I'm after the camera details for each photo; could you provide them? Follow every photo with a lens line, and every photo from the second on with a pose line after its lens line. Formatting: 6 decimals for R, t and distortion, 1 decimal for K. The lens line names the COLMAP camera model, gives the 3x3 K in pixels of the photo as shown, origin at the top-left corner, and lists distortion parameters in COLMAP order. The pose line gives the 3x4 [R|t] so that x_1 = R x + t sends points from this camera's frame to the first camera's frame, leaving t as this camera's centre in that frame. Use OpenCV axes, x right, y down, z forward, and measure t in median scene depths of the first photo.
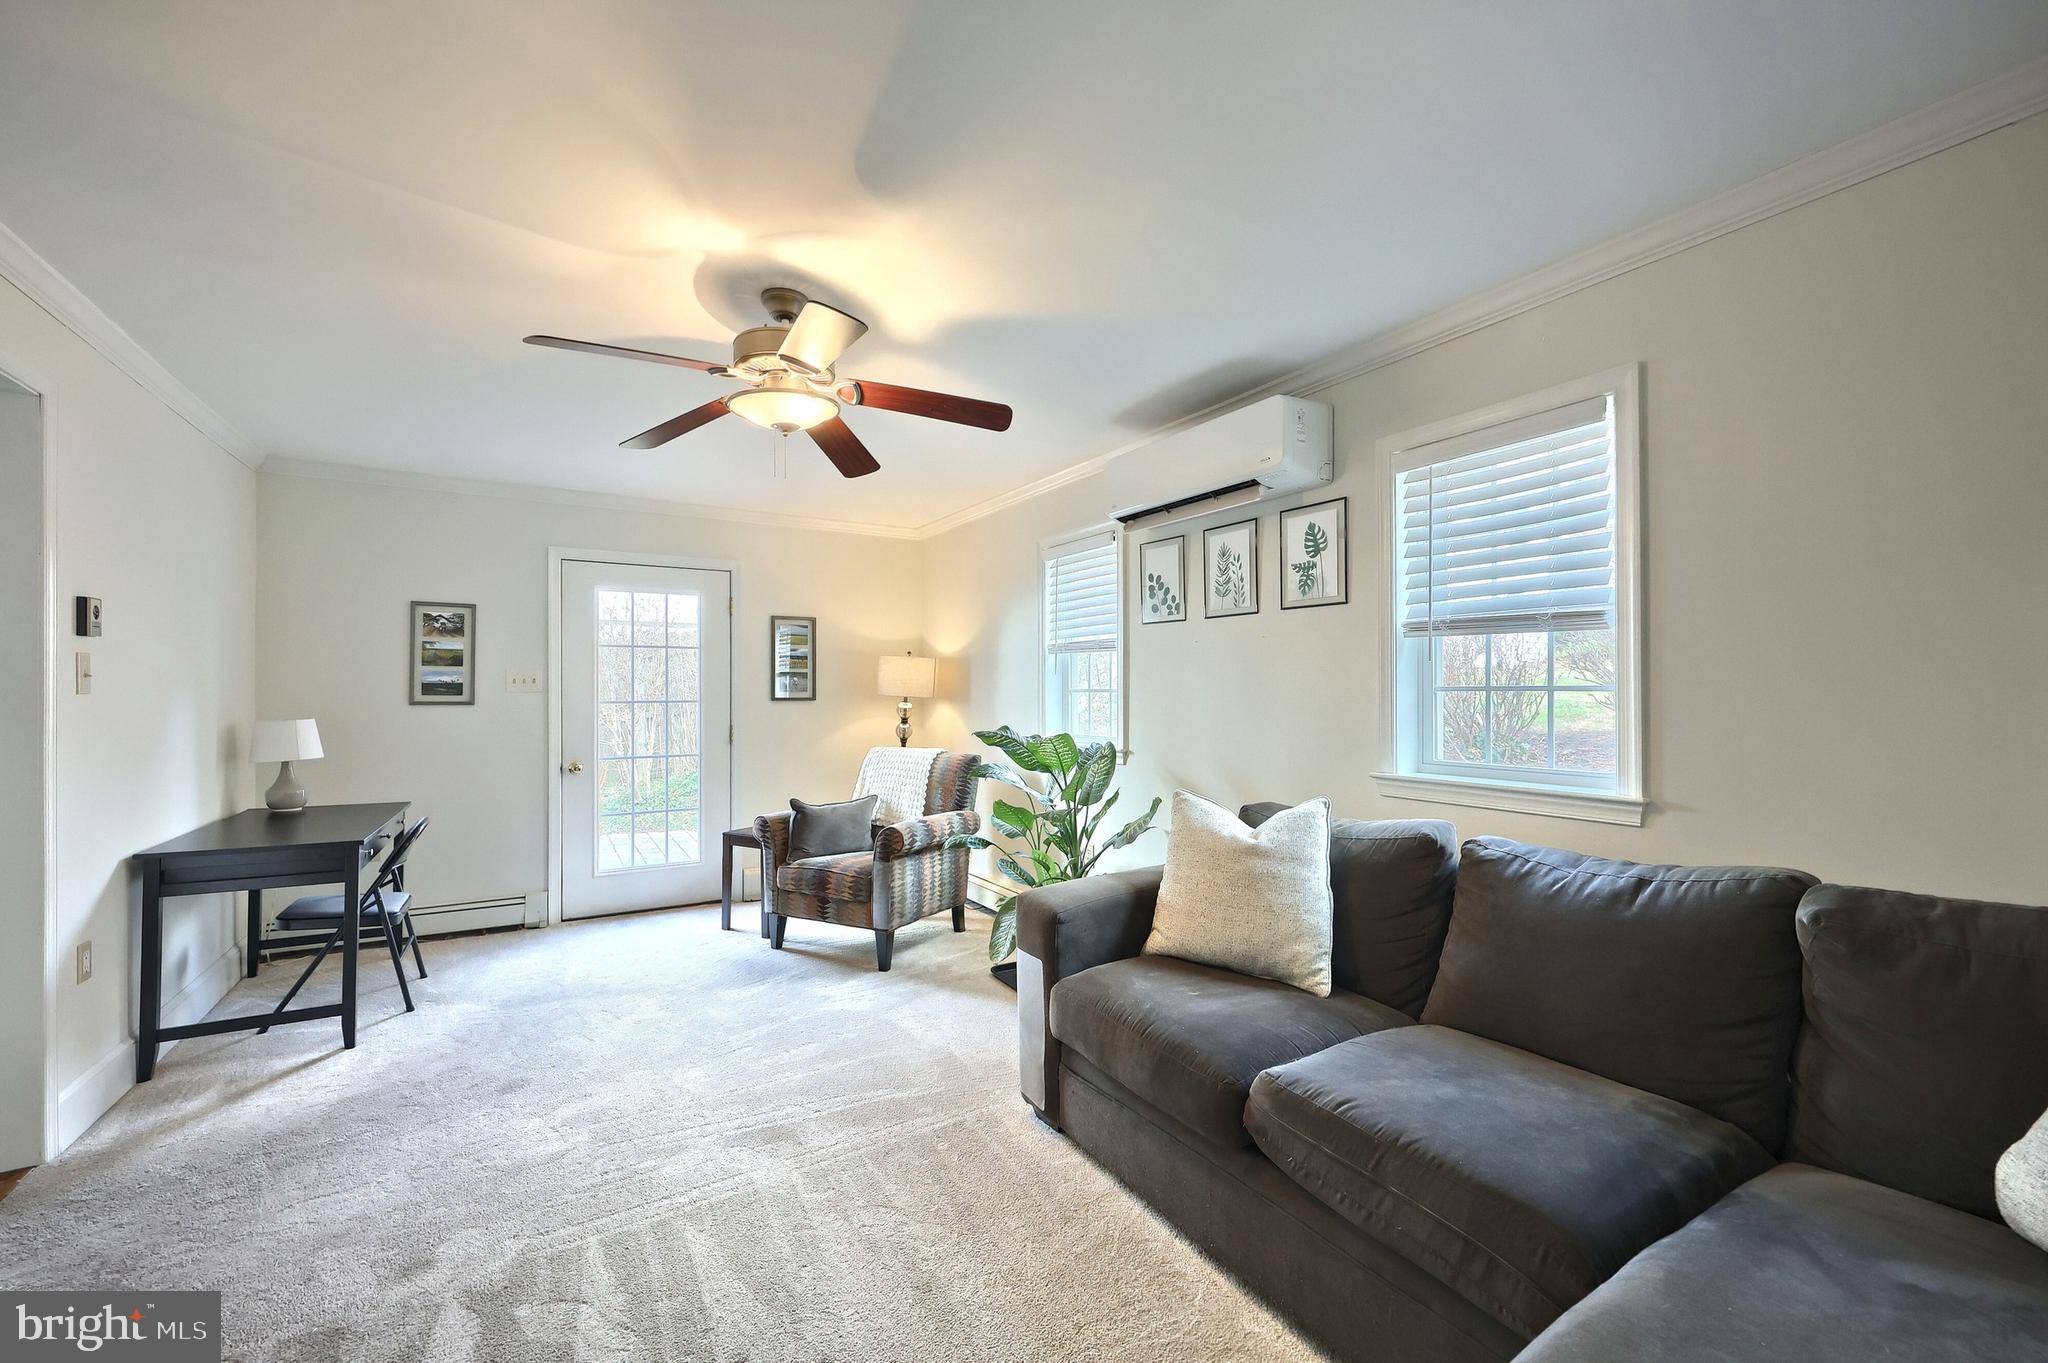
lens RADIAL K [[835.0, 0, 1023.2], [0, 835.0, 692.2], [0, 0, 1]] dist [0.003618, 0.000202]
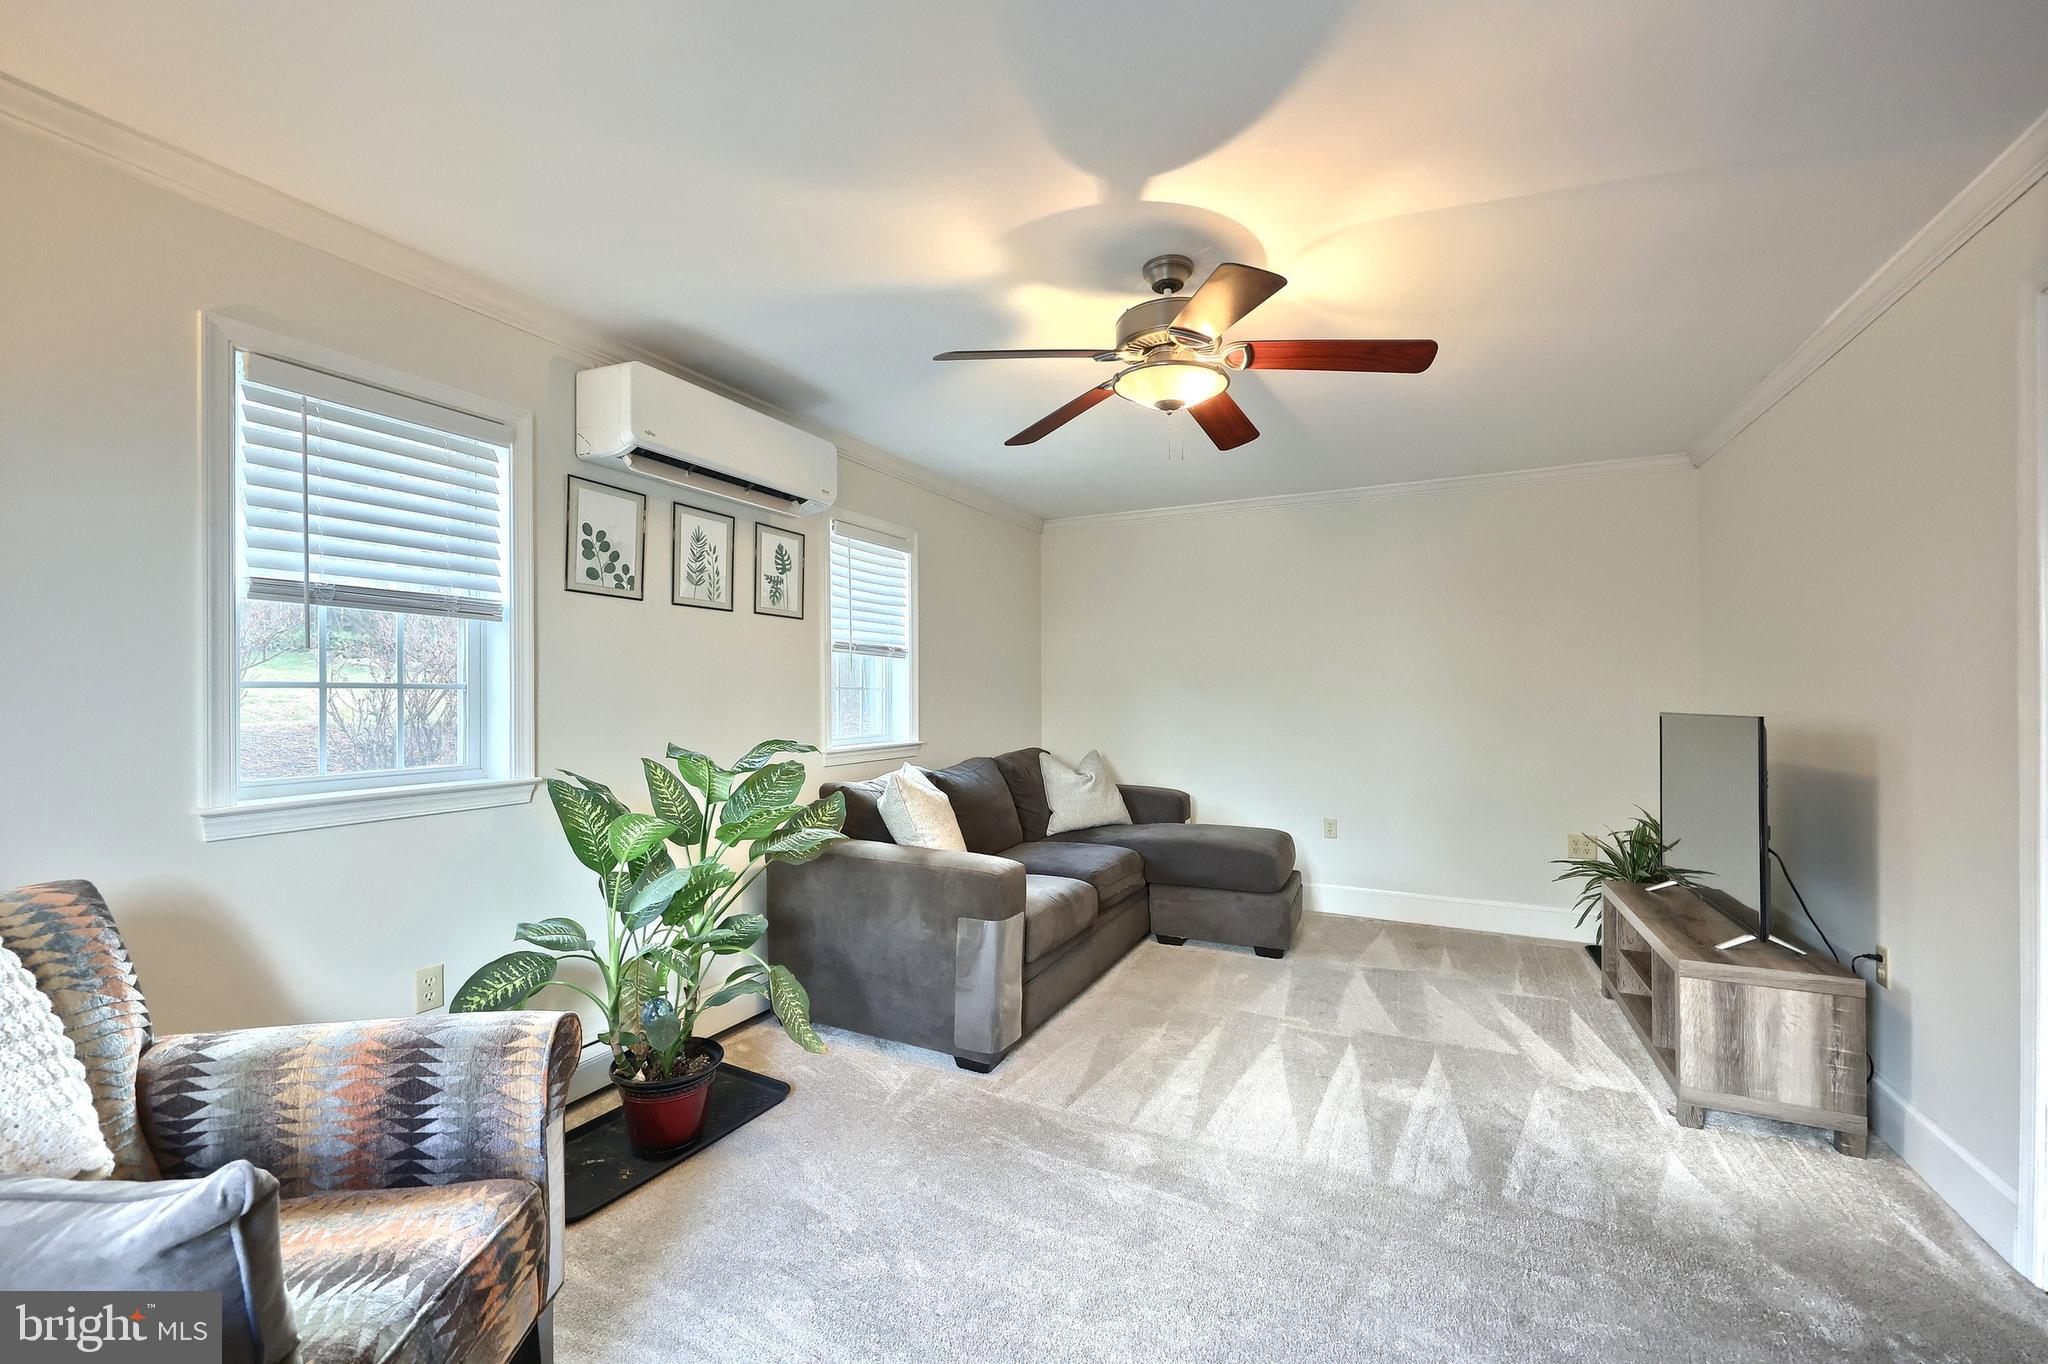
lens RADIAL K [[835.0, 0, 1017.3], [0, 835.0, 680.8], [0, 0, 1]] dist [0.003618, 0.000202]
pose [[-0.536449, 0.009814, 0.843876, -0.719551], [-0.001092, 0.999923, -0.012323, 0.001003], [-0.843932, -0.007532, -0.536397, 1.194408]]
